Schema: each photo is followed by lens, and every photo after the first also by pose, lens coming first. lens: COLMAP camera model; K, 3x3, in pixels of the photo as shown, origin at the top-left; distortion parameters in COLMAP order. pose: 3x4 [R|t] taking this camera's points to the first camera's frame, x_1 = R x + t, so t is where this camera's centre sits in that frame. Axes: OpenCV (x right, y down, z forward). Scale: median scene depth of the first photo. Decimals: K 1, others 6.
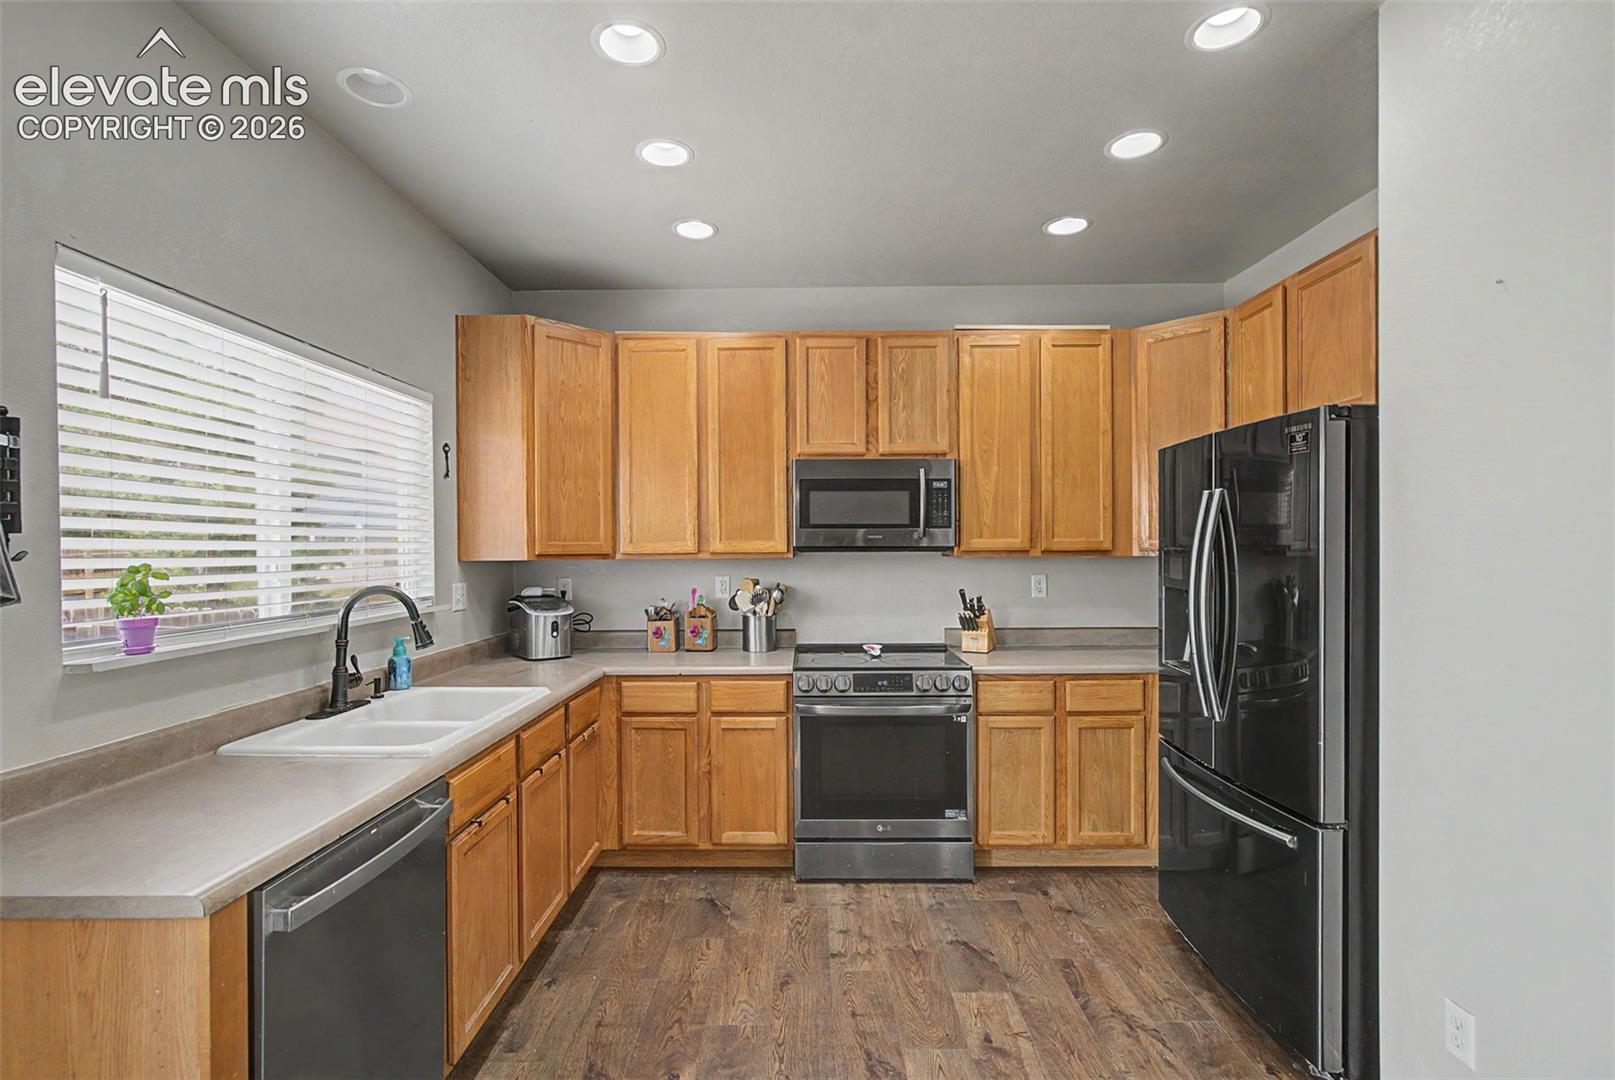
lens RADIAL K [[749.4, 0, 802.3], [0, 749.4, 549.0], [0, 0, 1]] dist [-0.002109, 0.003301]
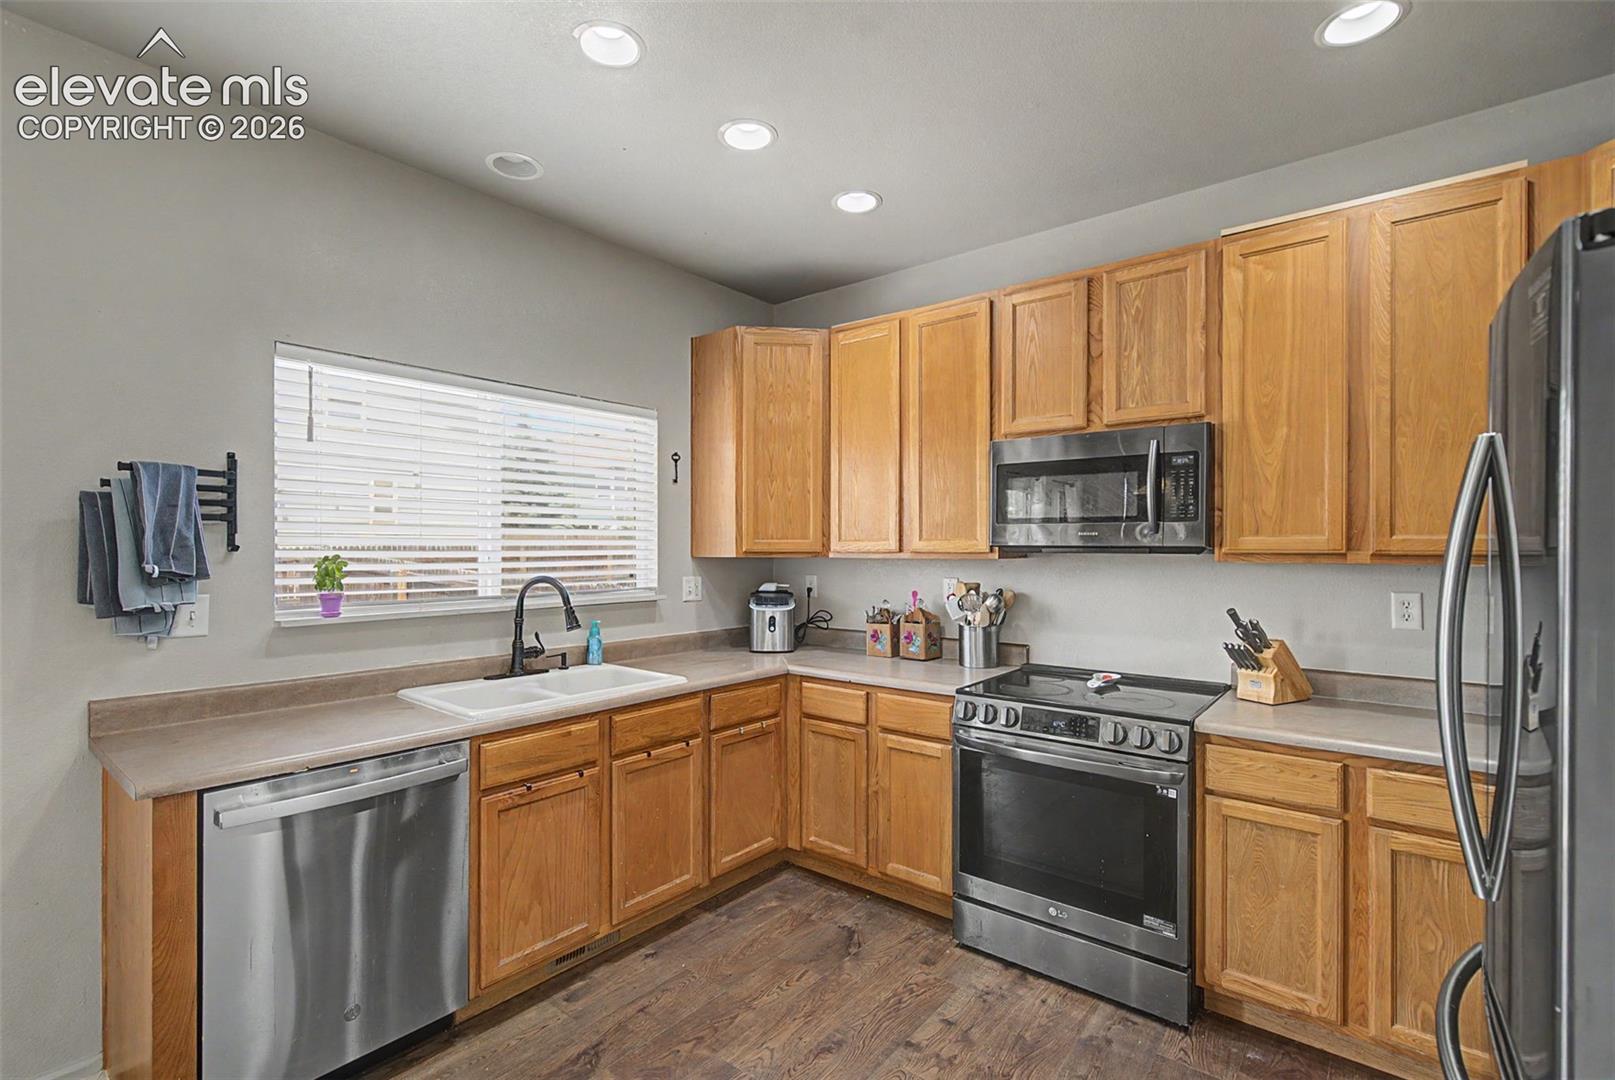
lens RADIAL K [[749.4, 0, 802.2], [0, 749.4, 545.8], [0, 0, 1]] dist [-0.002109, 0.003301]
pose [[0.781275, 0.005887, -0.624159, 0.371397], [-0.007406, 0.999973, 0.000161, -0.001728], [0.624142, 0.004497, 0.781298, 0.229943]]
